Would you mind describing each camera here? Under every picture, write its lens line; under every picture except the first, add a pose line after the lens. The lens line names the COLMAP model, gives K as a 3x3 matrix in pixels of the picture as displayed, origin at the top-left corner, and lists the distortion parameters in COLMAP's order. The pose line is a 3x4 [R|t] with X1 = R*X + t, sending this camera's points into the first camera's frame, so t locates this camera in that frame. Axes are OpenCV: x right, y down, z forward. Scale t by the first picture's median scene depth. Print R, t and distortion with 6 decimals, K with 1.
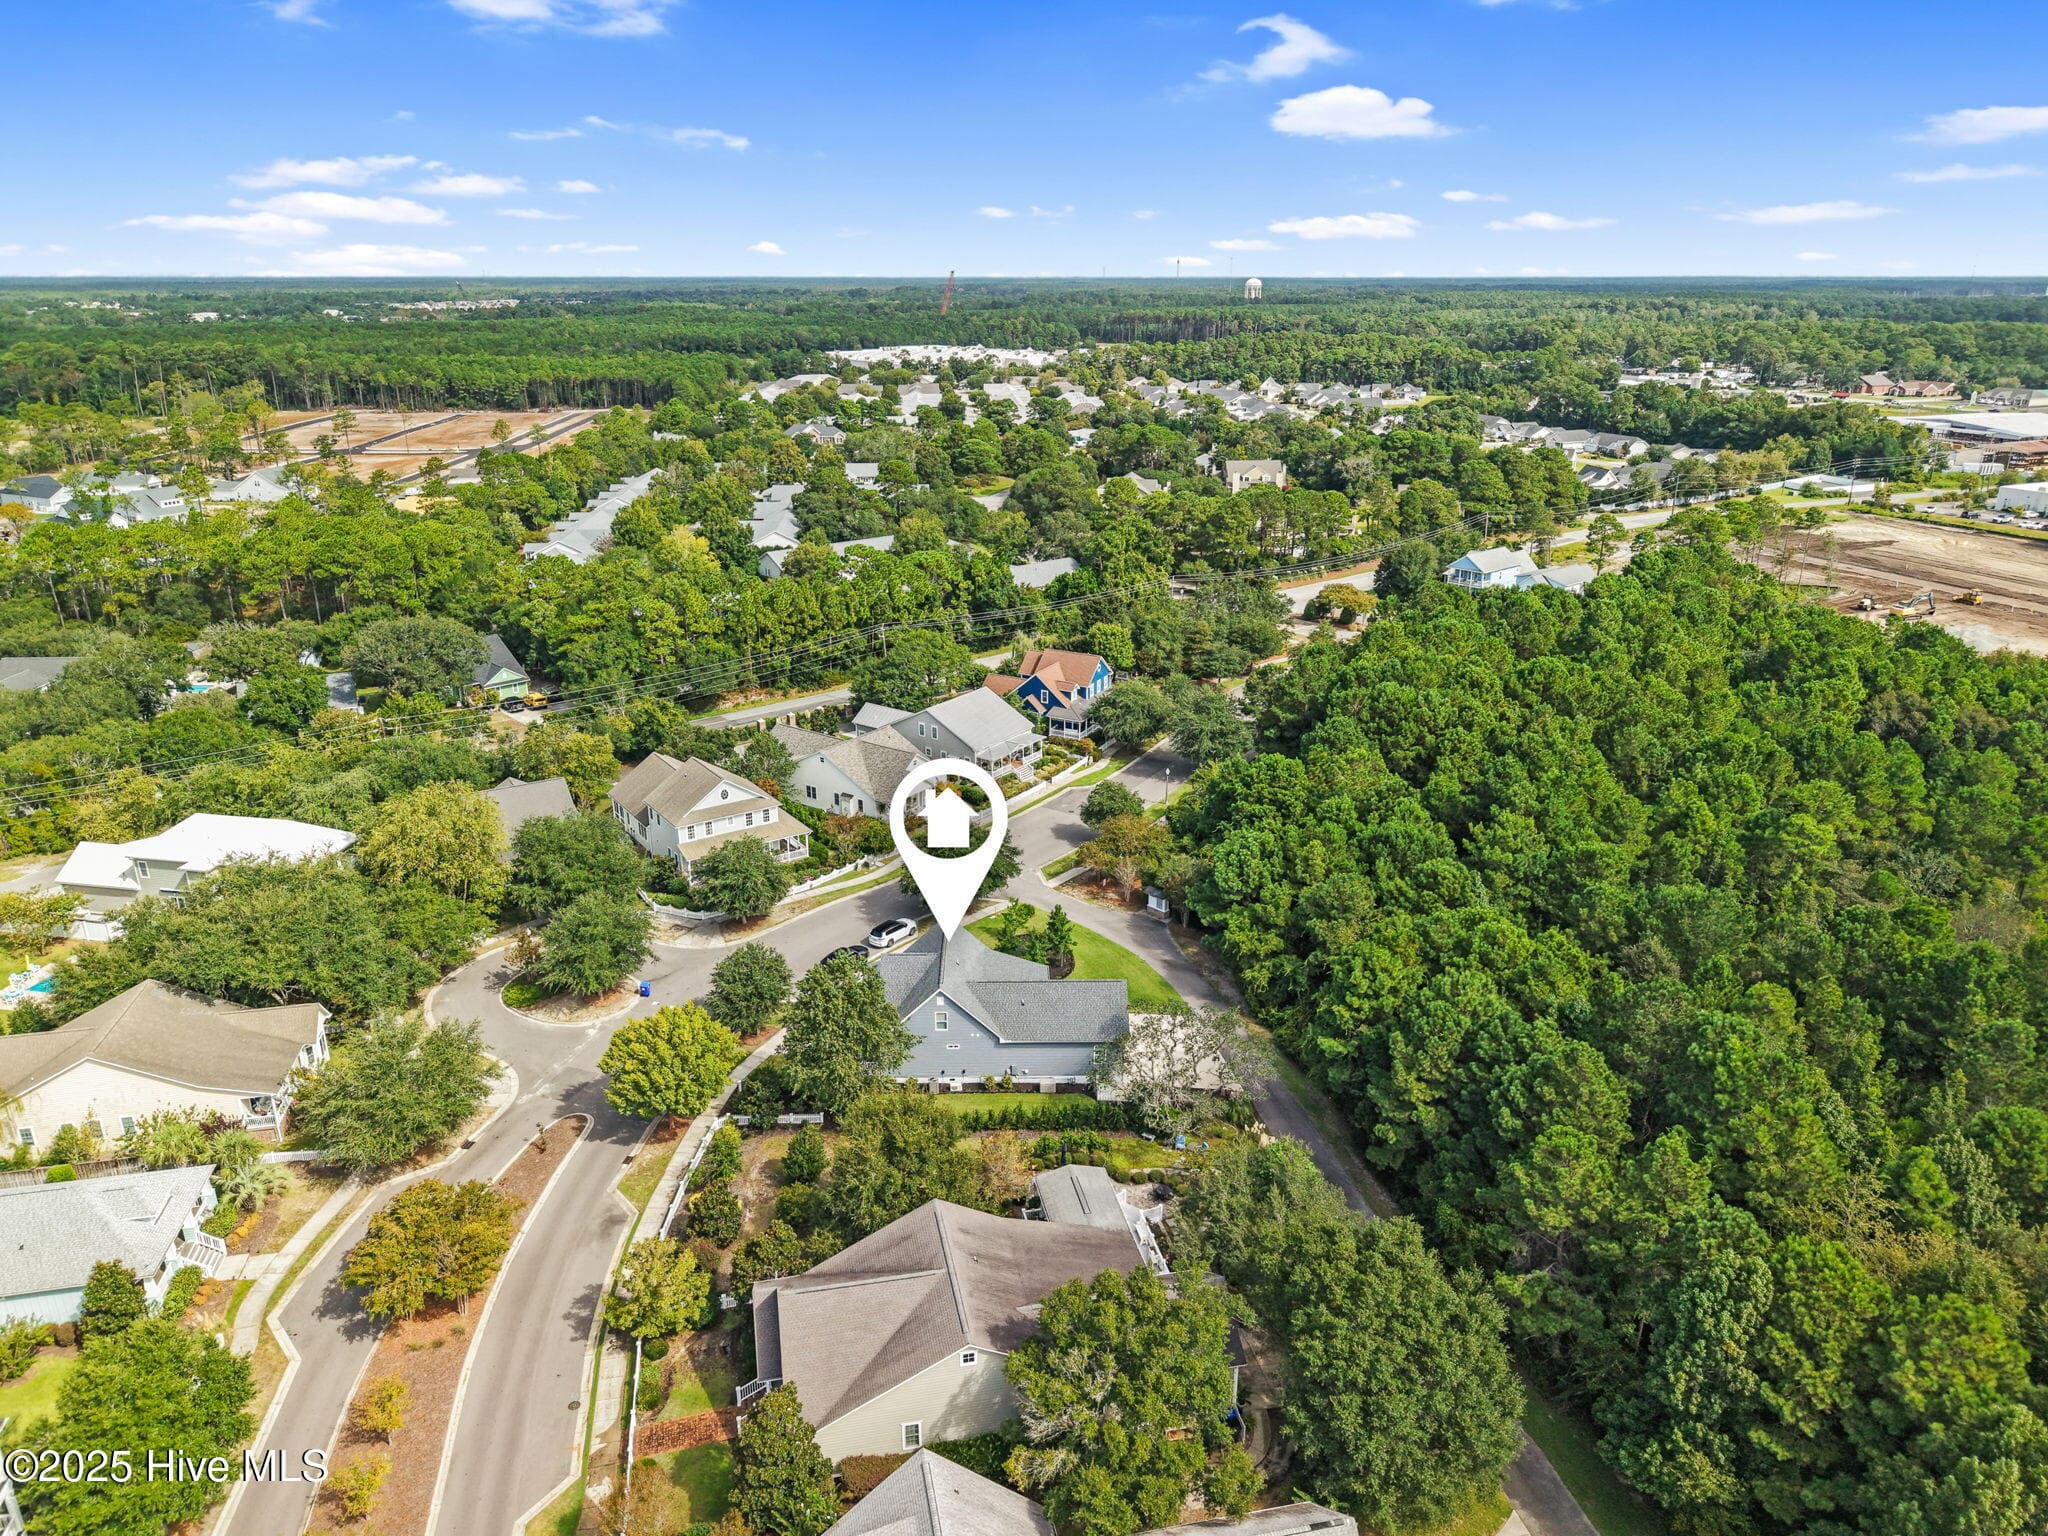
lens RADIAL K [[1400.3, 0, 1024.0], [0, 1400.3, 768.0], [0, 0, 1]] dist [0.002634, -0.027978]
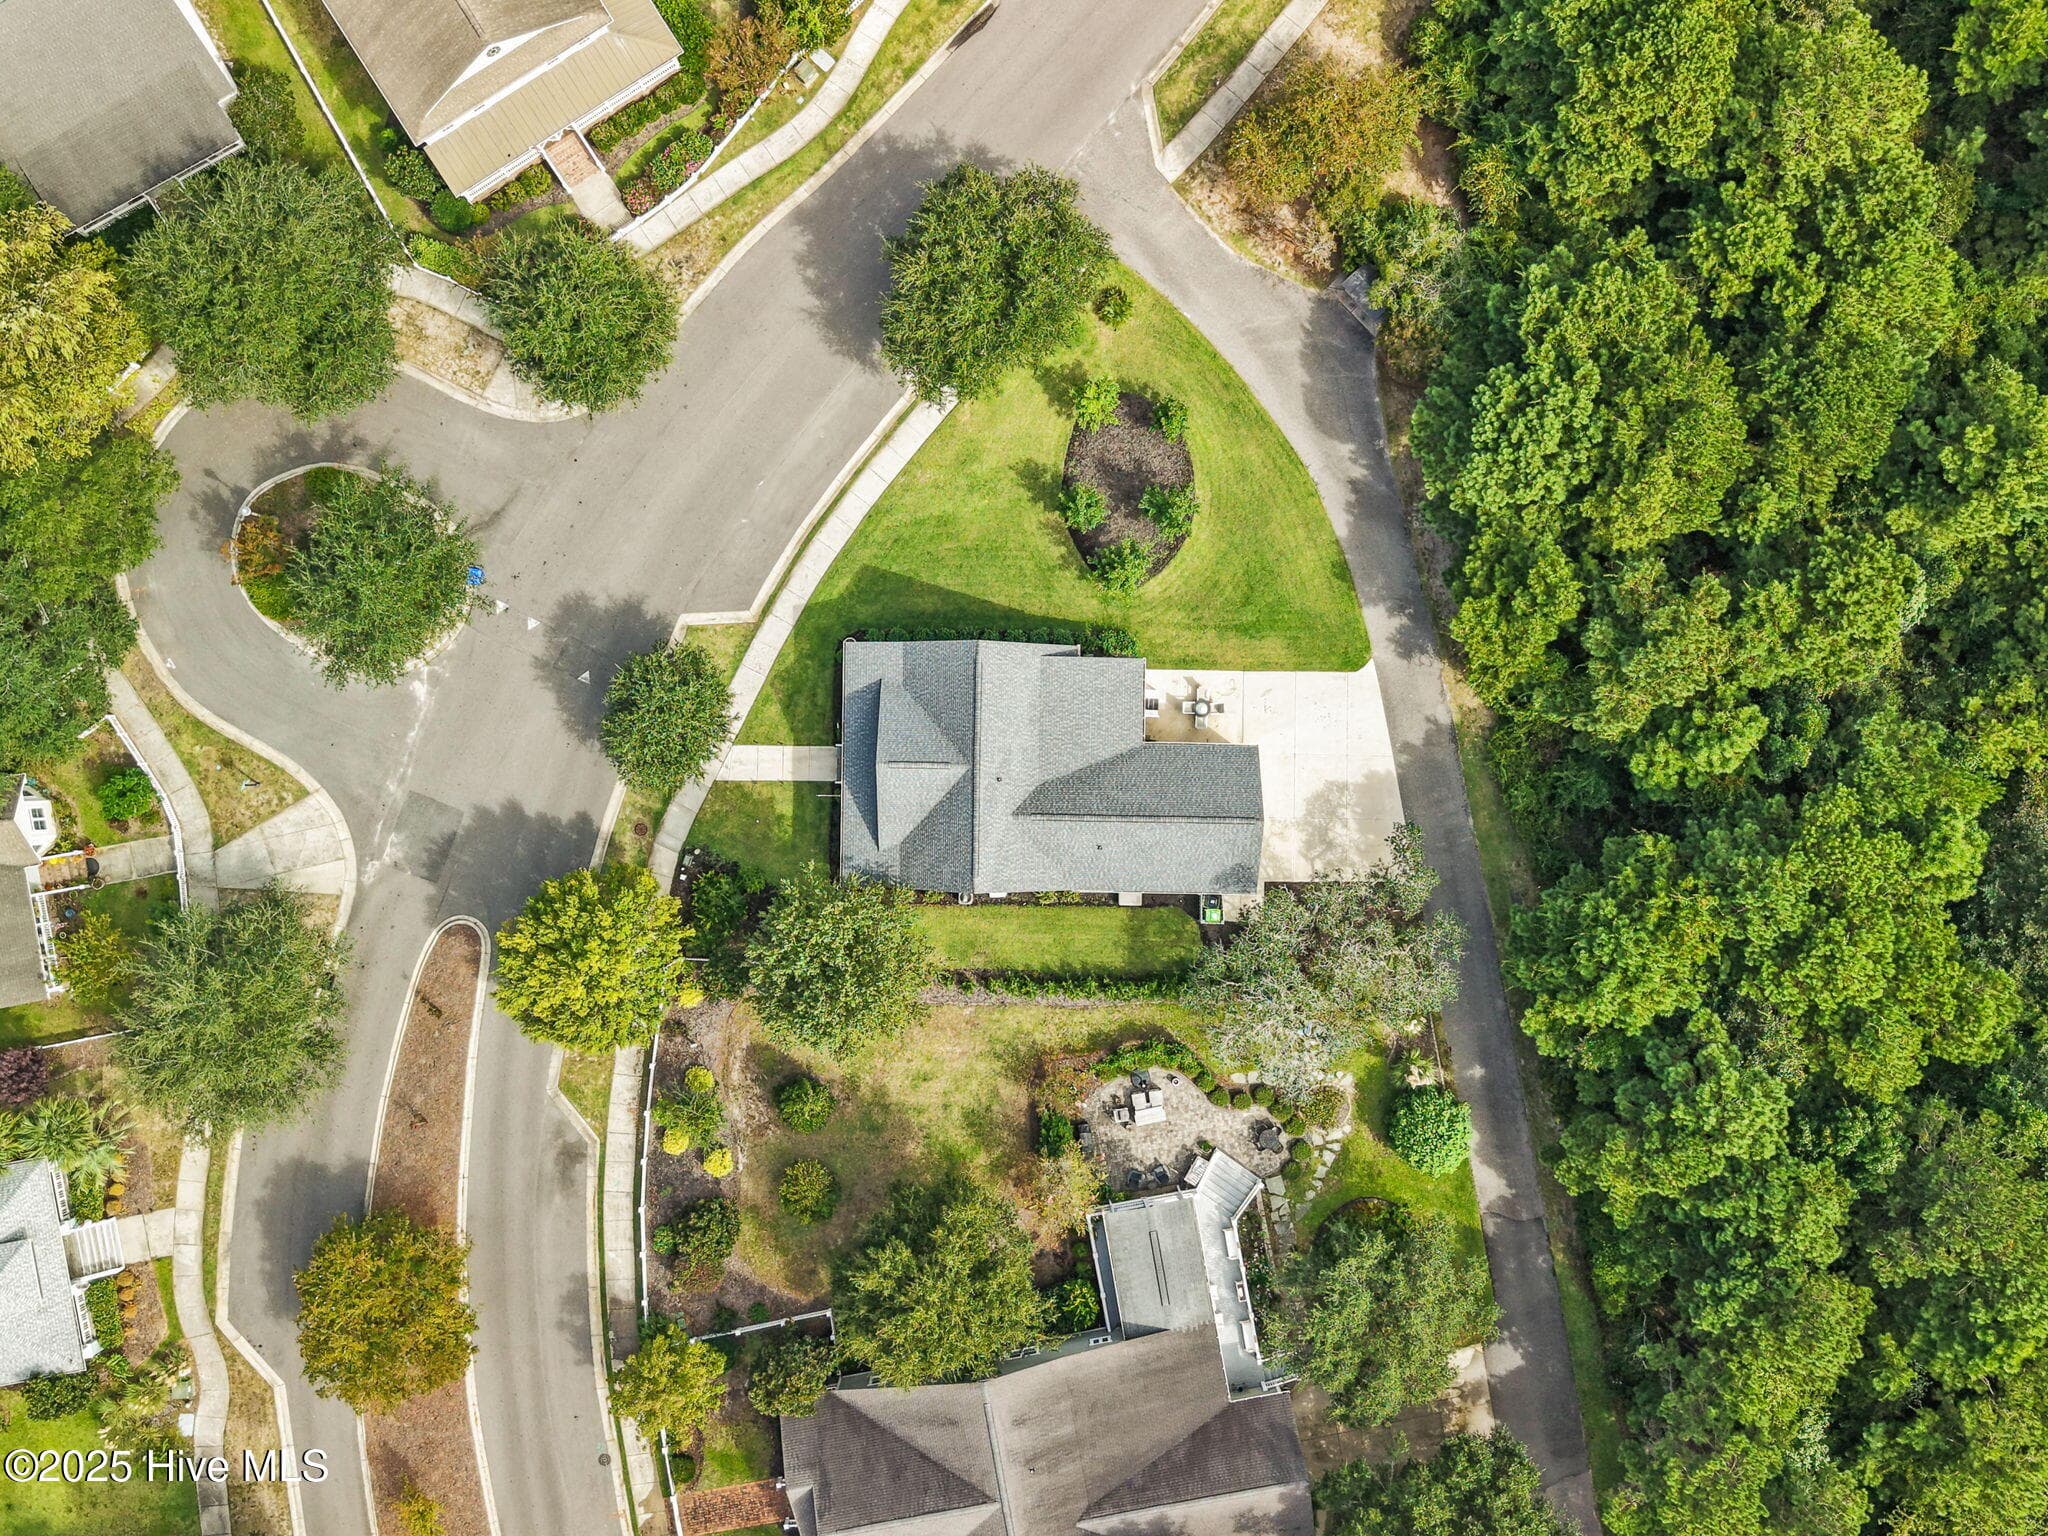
lens RADIAL K [[1400.3, 0, 1024.0], [0, 1400.3, 768.0], [0, 0, 1]] dist [0.002634, -0.027978]
pose [[0.999556, 0.026883, 0.012829, -0.046699], [-0.020695, 0.316966, 0.948211, -0.446086], [0.021424, -0.948056, 0.317382, 0.860437]]
